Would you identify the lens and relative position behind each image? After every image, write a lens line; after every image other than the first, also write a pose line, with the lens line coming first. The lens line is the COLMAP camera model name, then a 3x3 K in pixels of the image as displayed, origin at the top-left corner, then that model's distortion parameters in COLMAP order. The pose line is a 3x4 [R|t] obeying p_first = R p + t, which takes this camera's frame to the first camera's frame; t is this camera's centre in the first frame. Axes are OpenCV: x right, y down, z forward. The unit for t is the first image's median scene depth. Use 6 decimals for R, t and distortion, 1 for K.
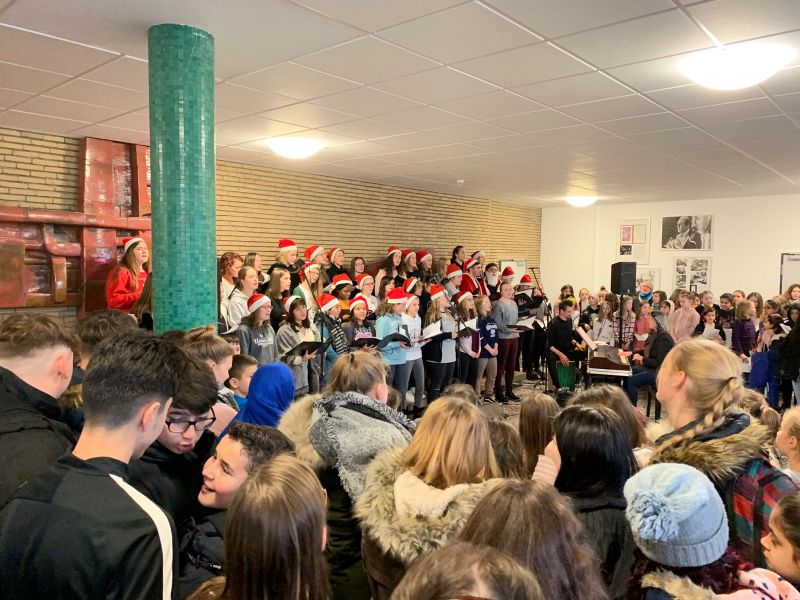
lens RADIAL K [[603.5, 0, 400.0], [0, 603.5, 300.0], [0, 0, 1]] dist [0.079856, -0.147809]
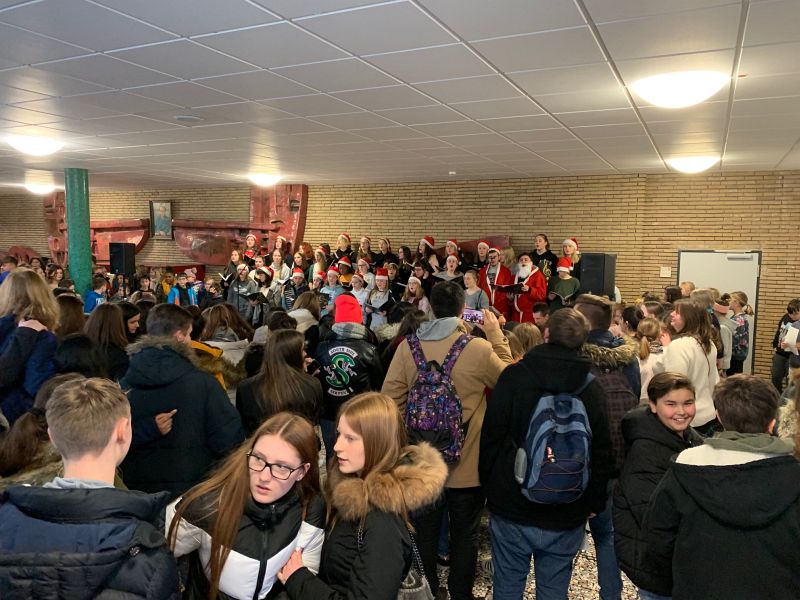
lens RADIAL K [[603.5, 0, 400.0], [0, 603.5, 300.0], [0, 0, 1]] dist [0.079856, -0.147809]
pose [[0.263654, 0.092637, -0.960159, 1.003451], [-0.073490, 0.994414, 0.075762, -0.047210], [0.961814, 0.050587, 0.268989, 0.591551]]
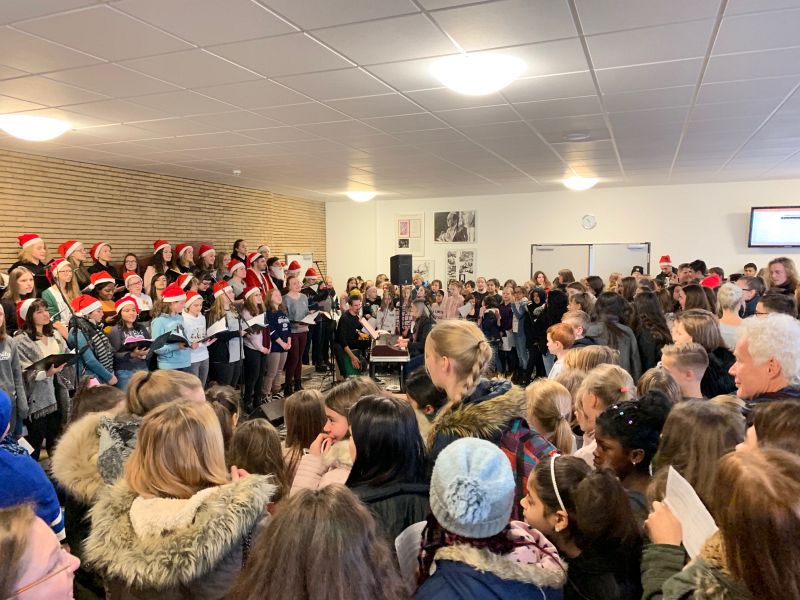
lens RADIAL K [[603.5, 0, 400.0], [0, 603.5, 300.0], [0, 0, 1]] dist [0.079856, -0.147809]
pose [[0.943631, -0.039513, 0.328633, 0.016847], [0.035707, 0.999207, 0.017610, -0.001691], [-0.329069, -0.004882, 0.944293, 0.005572]]
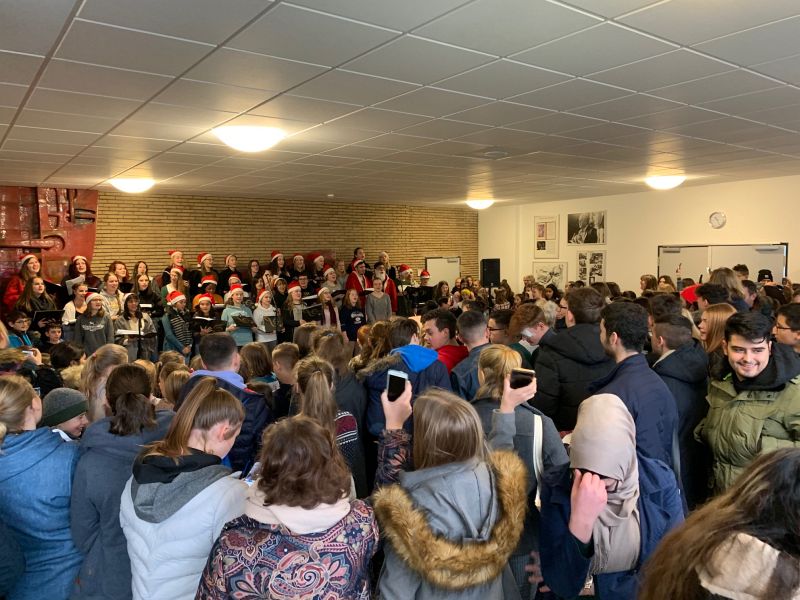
lens RADIAL K [[603.5, 0, 400.0], [0, 603.5, 300.0], [0, 0, 1]] dist [0.079856, -0.147809]
pose [[0.979511, -0.010799, -0.201099, 0.435175], [0.013461, 0.999839, 0.011871, -0.001195], [0.200938, -0.014335, 0.979499, -0.142178]]
